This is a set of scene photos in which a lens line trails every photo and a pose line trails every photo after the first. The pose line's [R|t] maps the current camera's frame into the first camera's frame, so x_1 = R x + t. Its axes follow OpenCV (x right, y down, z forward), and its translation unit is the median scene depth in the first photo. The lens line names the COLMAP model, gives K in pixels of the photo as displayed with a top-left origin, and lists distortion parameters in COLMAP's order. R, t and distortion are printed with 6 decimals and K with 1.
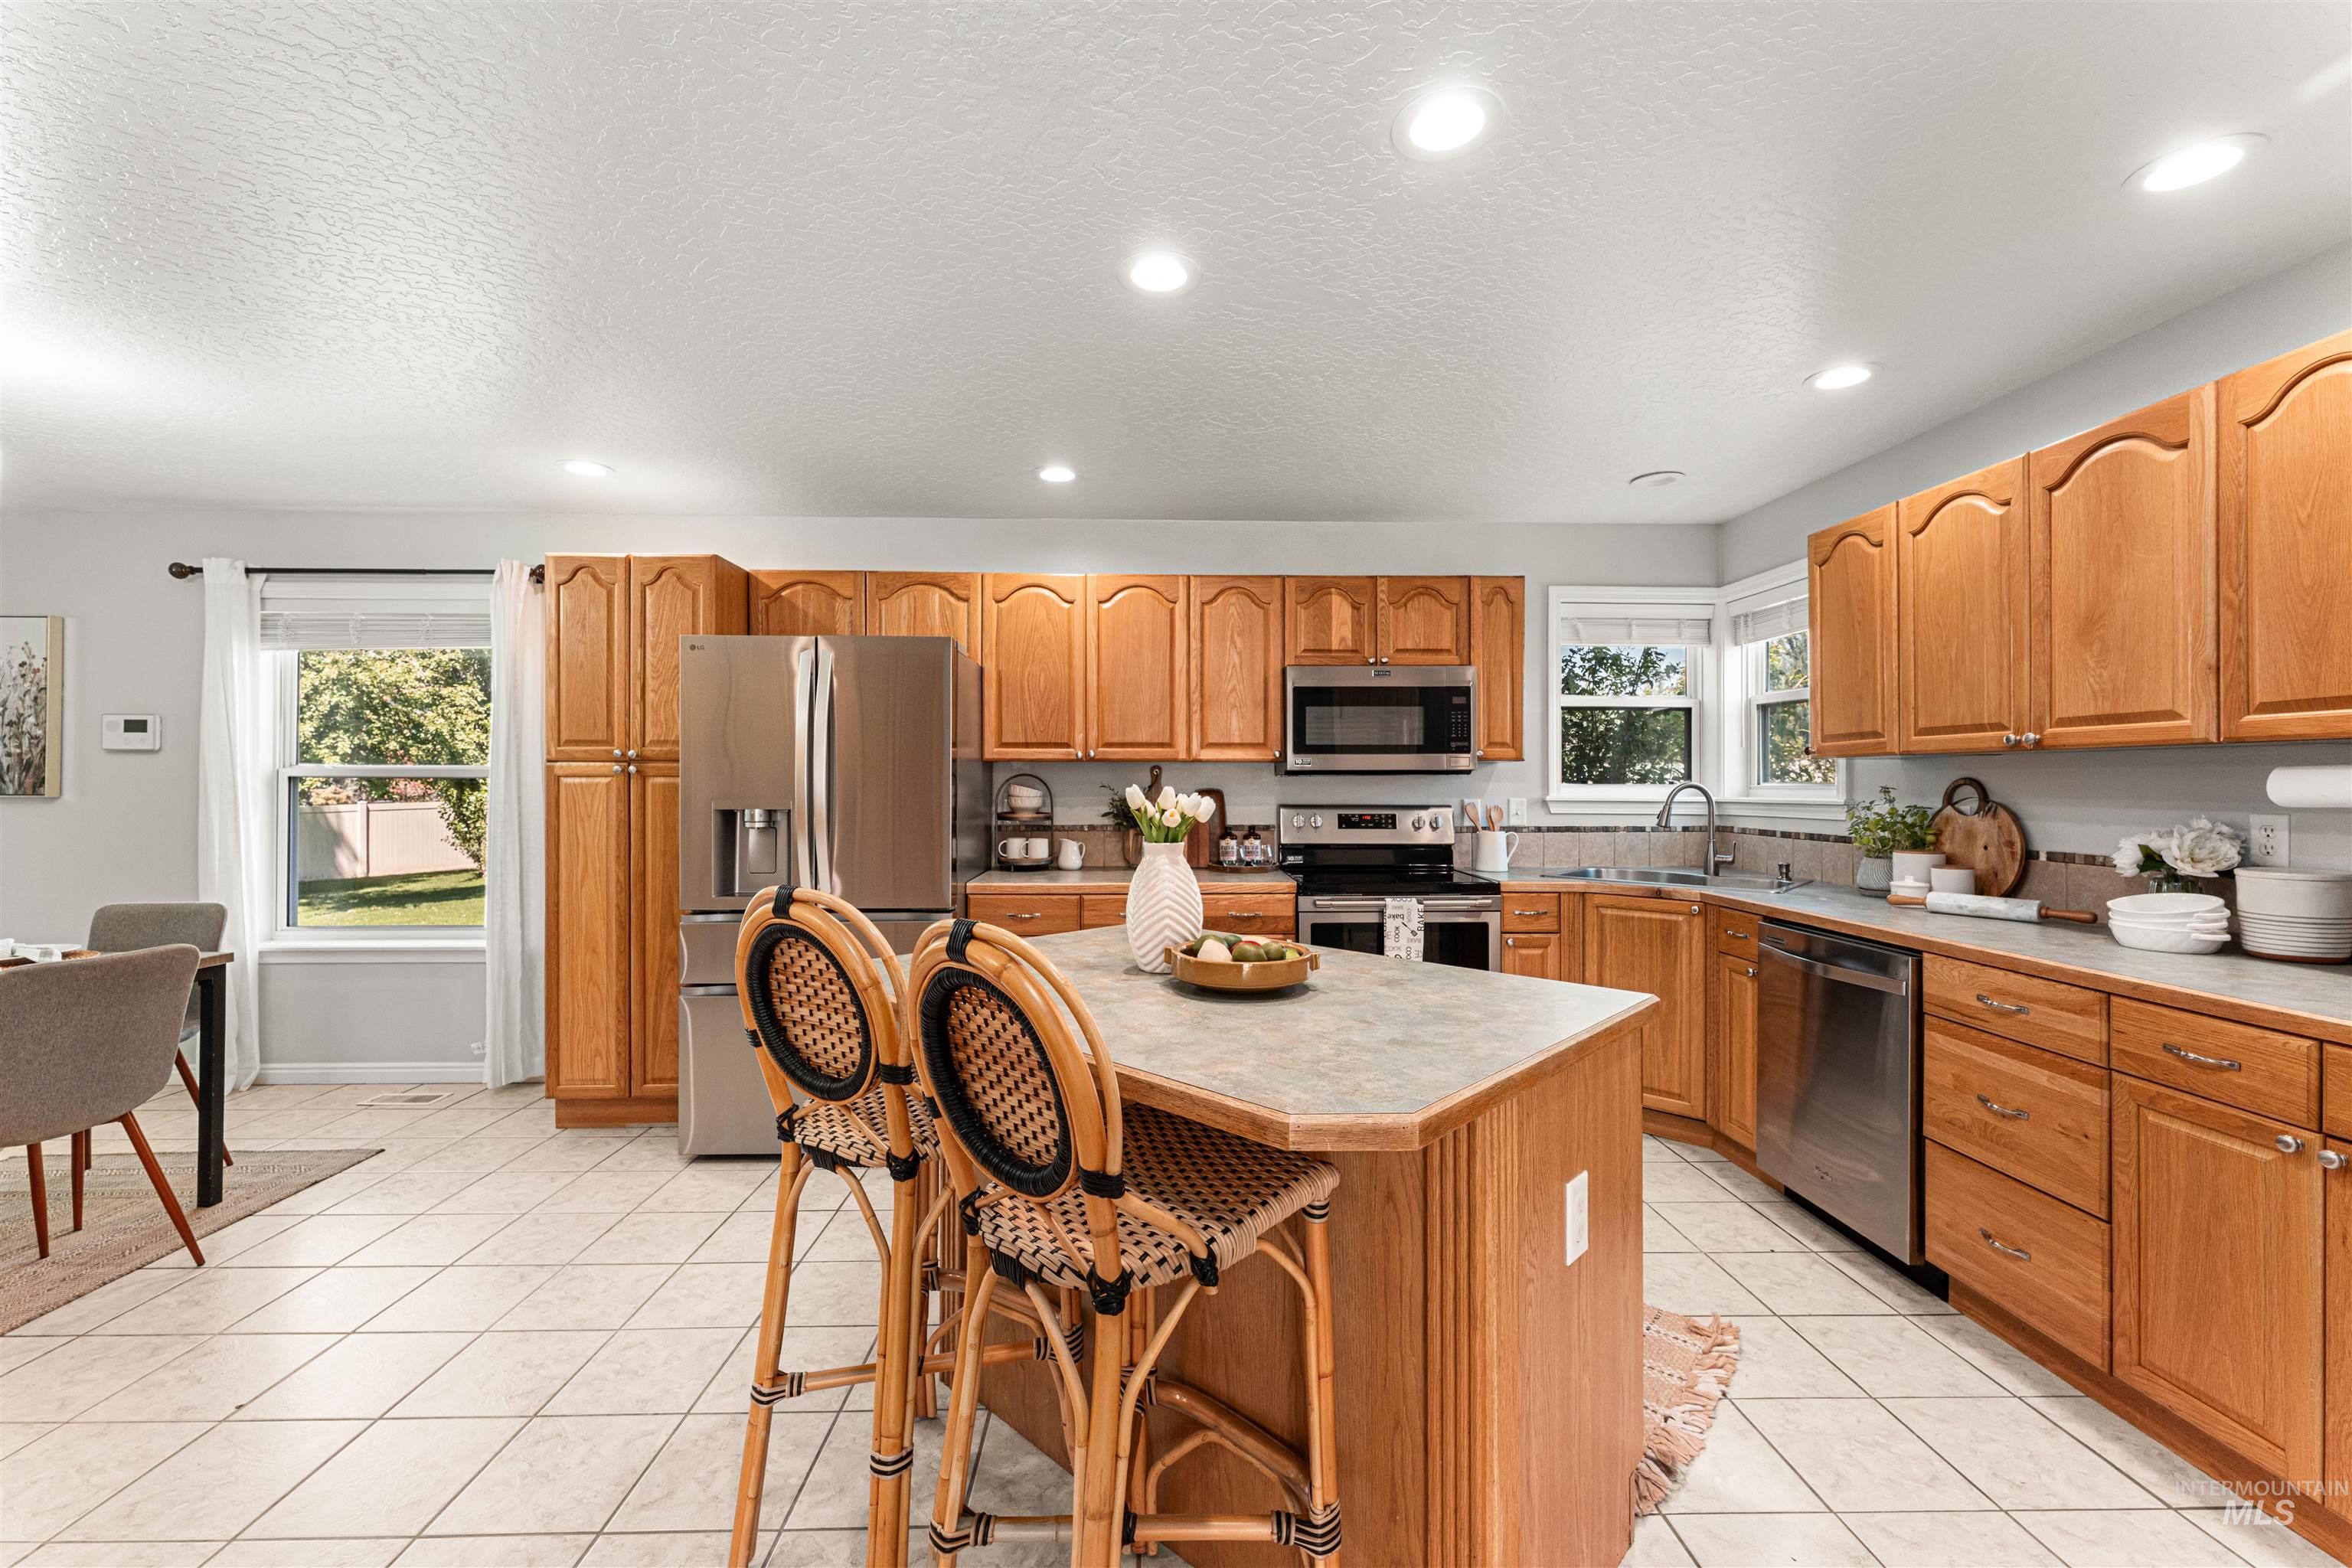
lens RADIAL K [[953.0, 0, 1174.3], [0, 953.0, 777.5], [0, 0, 1]] dist [-0.000068, -0.000087]
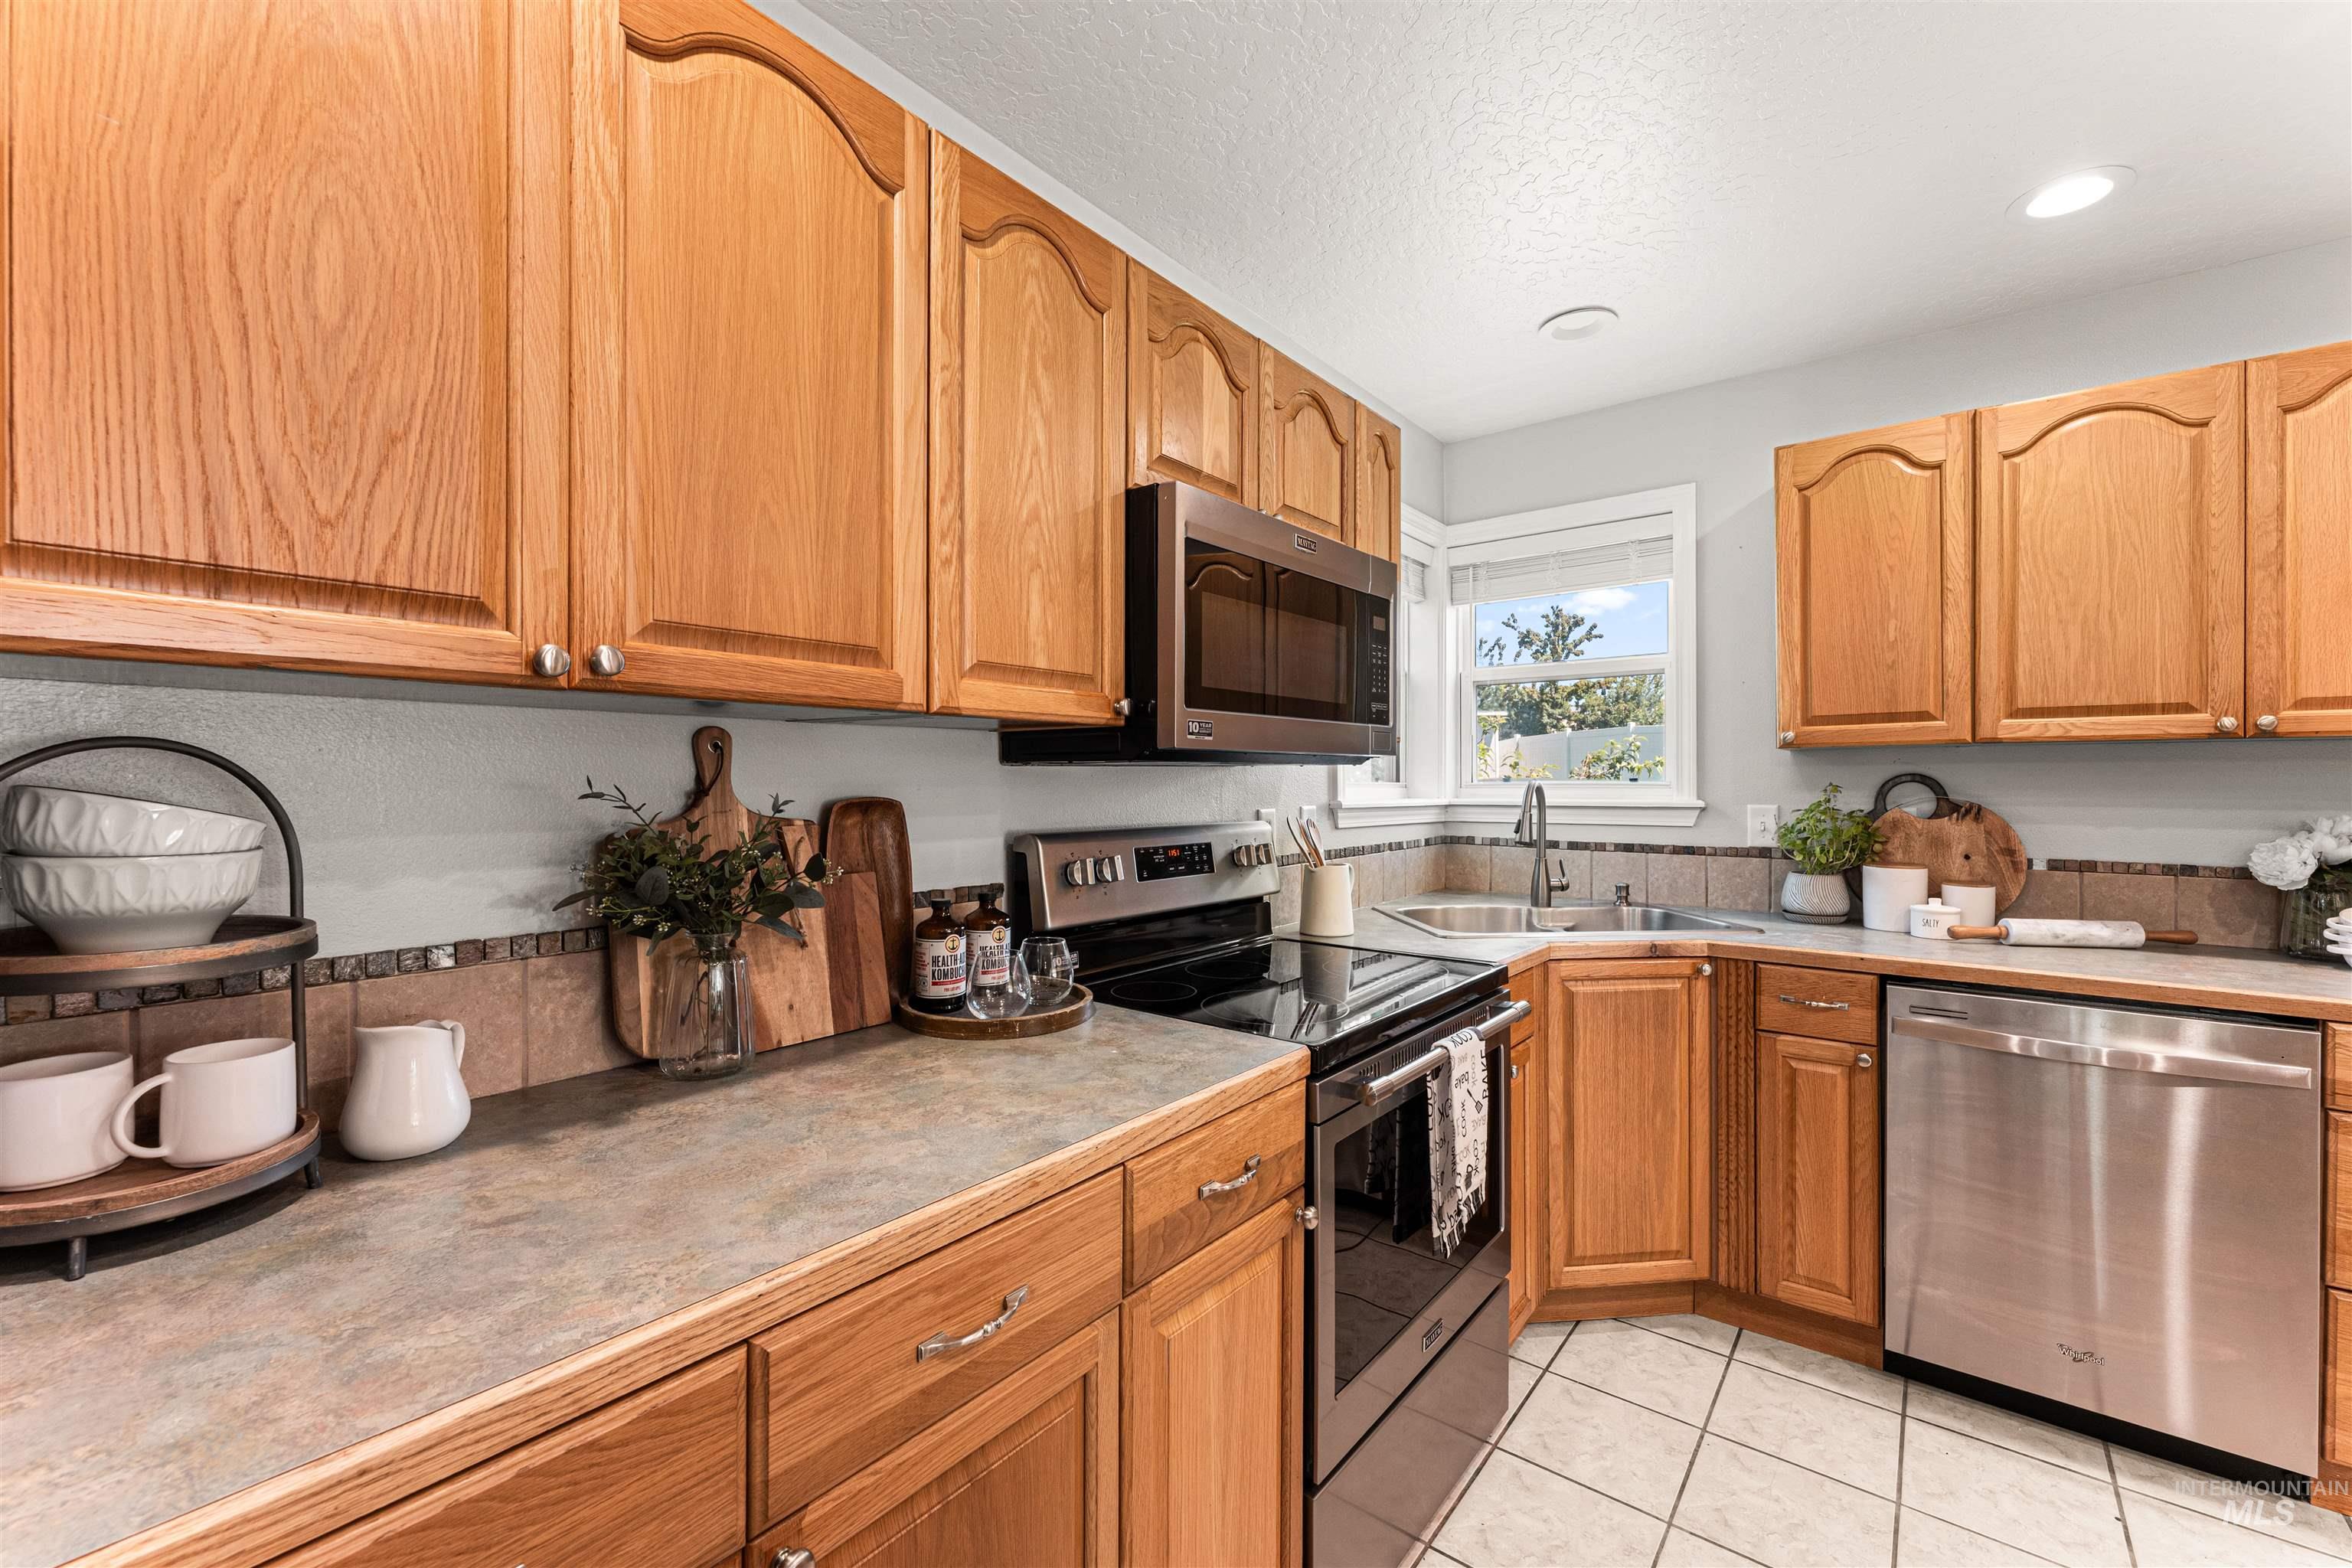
lens RADIAL K [[953.0, 0, 1174.3], [0, 953.0, 777.5], [0, 0, 1]] dist [-0.000068, -0.000087]
pose [[0.644909, 0.001843, 0.764257, -0.192331], [-0.003268, 0.999995, 0.000346, 0.004676], [-0.764253, -0.002721, 0.644911, 0.806942]]
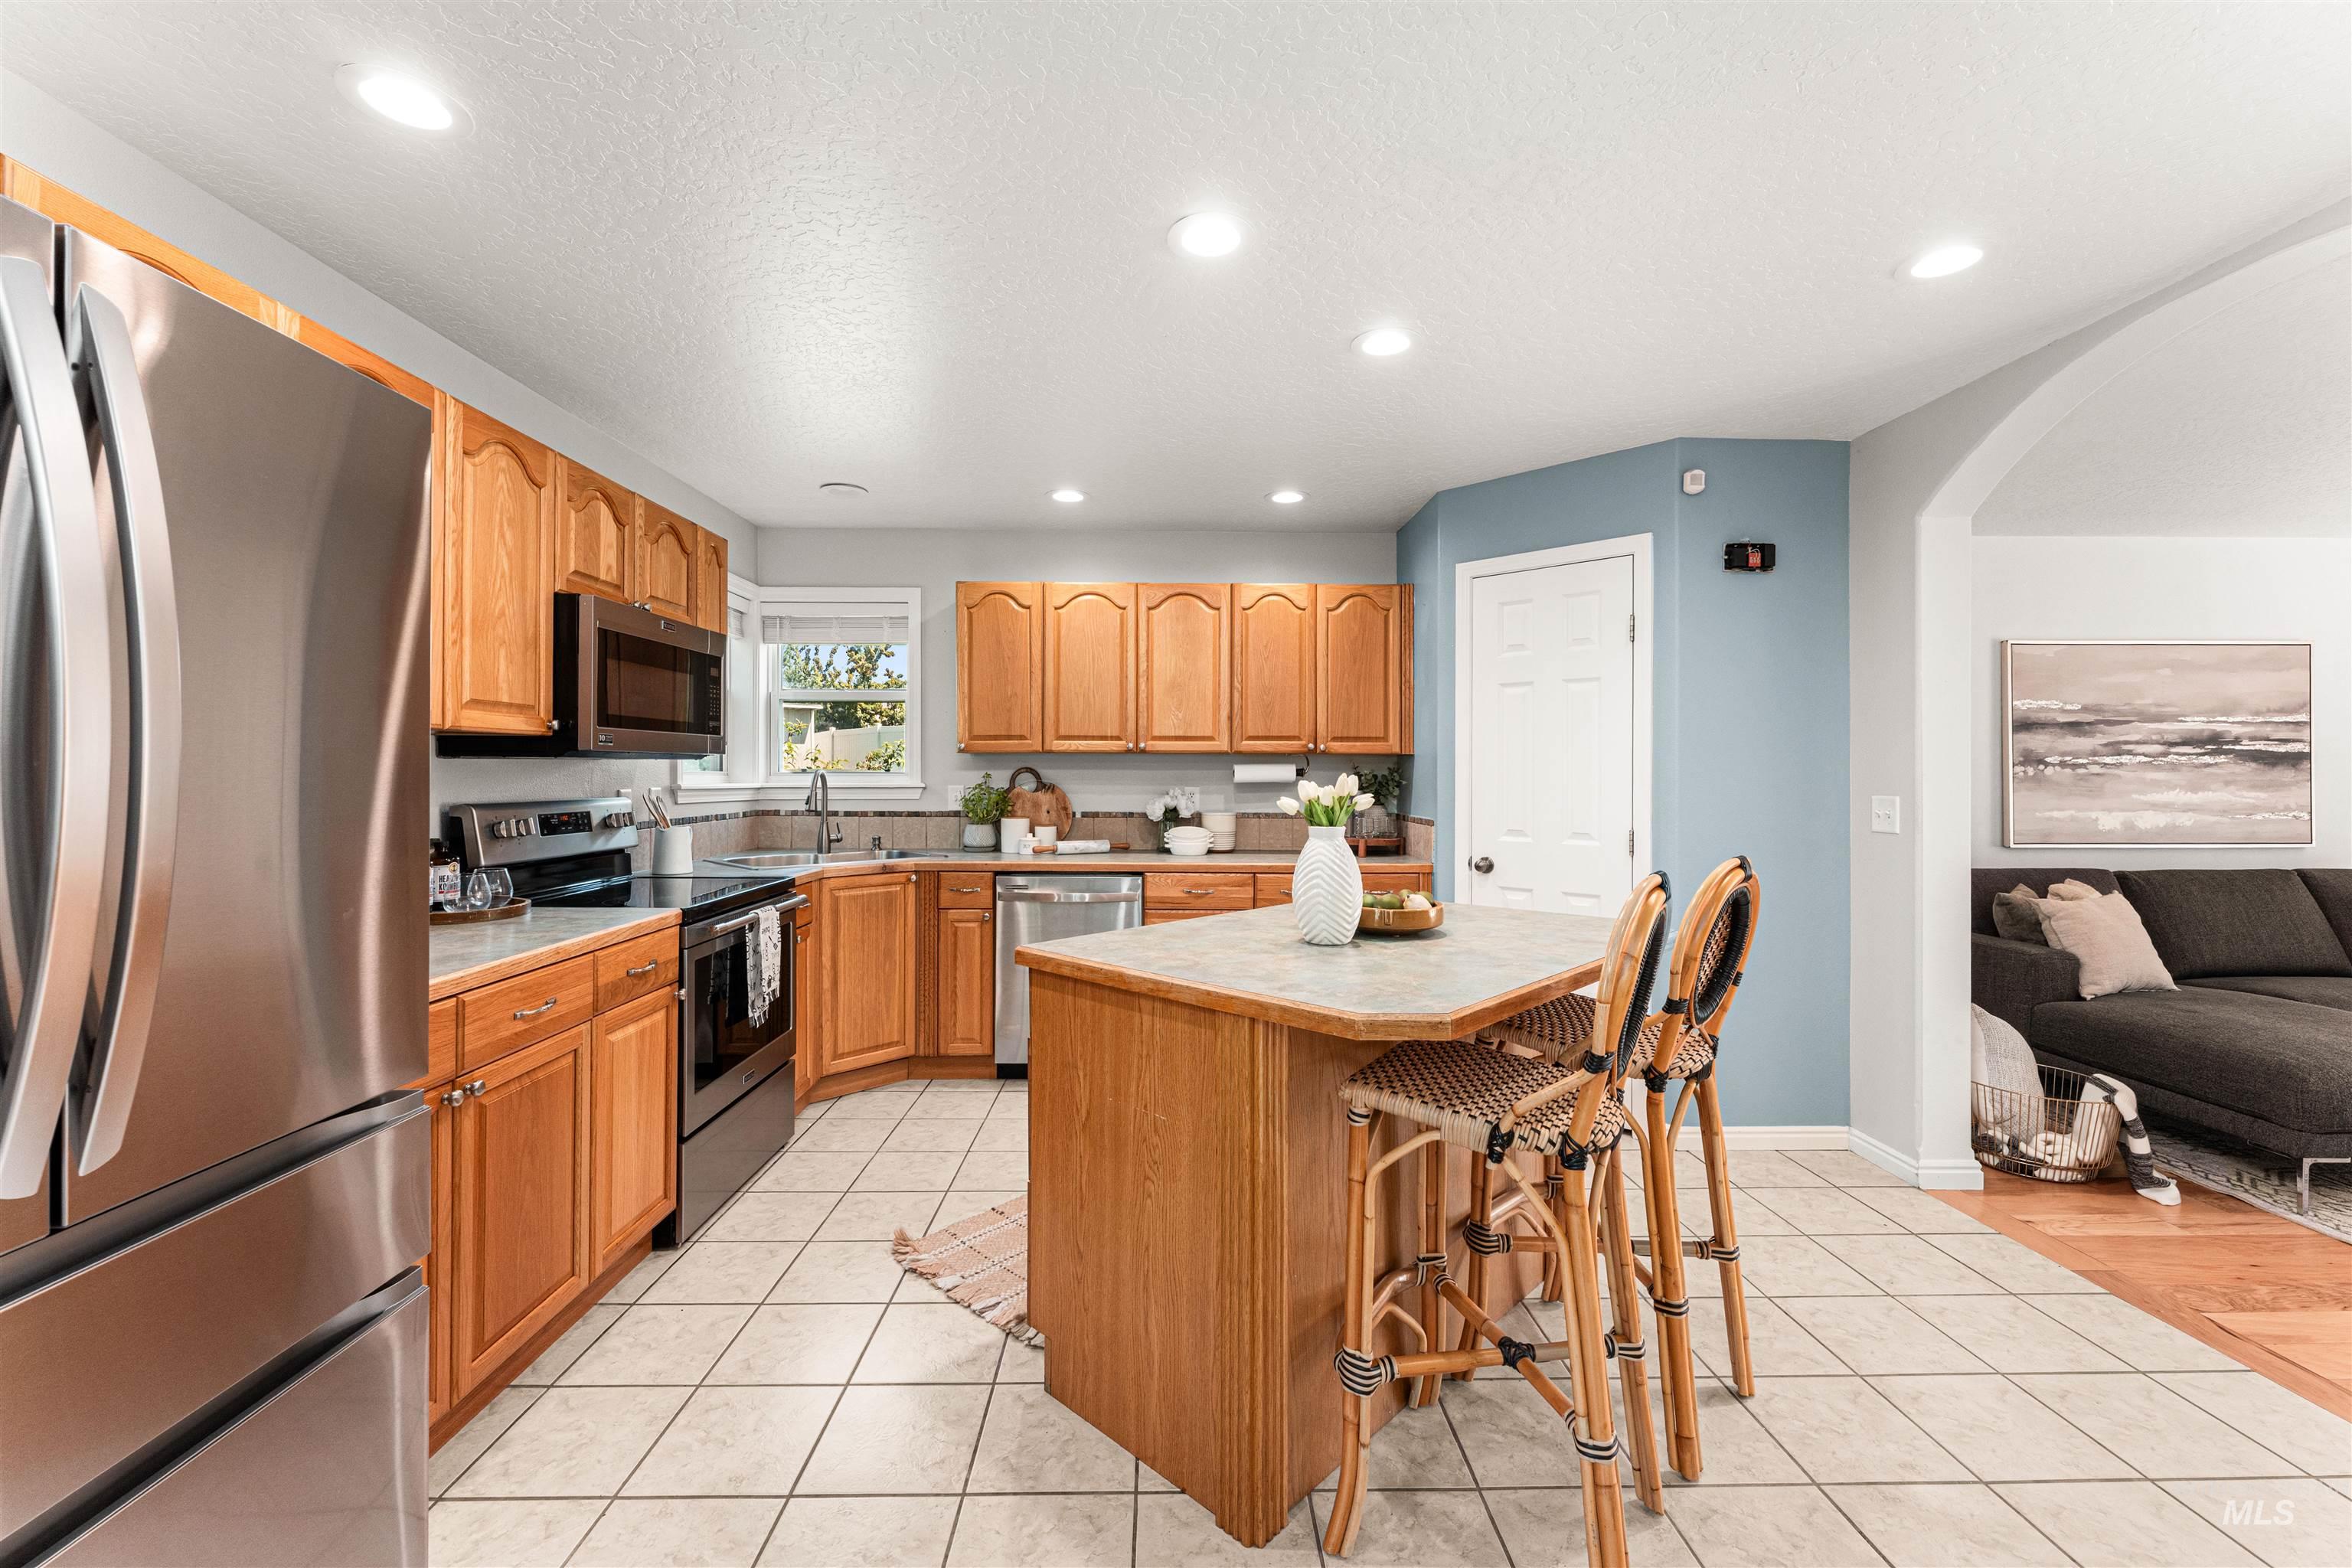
lens RADIAL K [[950.0, 0, 1185.1], [0, 950.0, 774.1], [0, 0, 1]] dist [0.000240, -0.000071]
pose [[0.003049, -0.002077, 0.999993, -0.590113], [-0.008787, 0.999959, 0.002104, 0.004440], [-0.999957, -0.008793, 0.003030, 0.625003]]
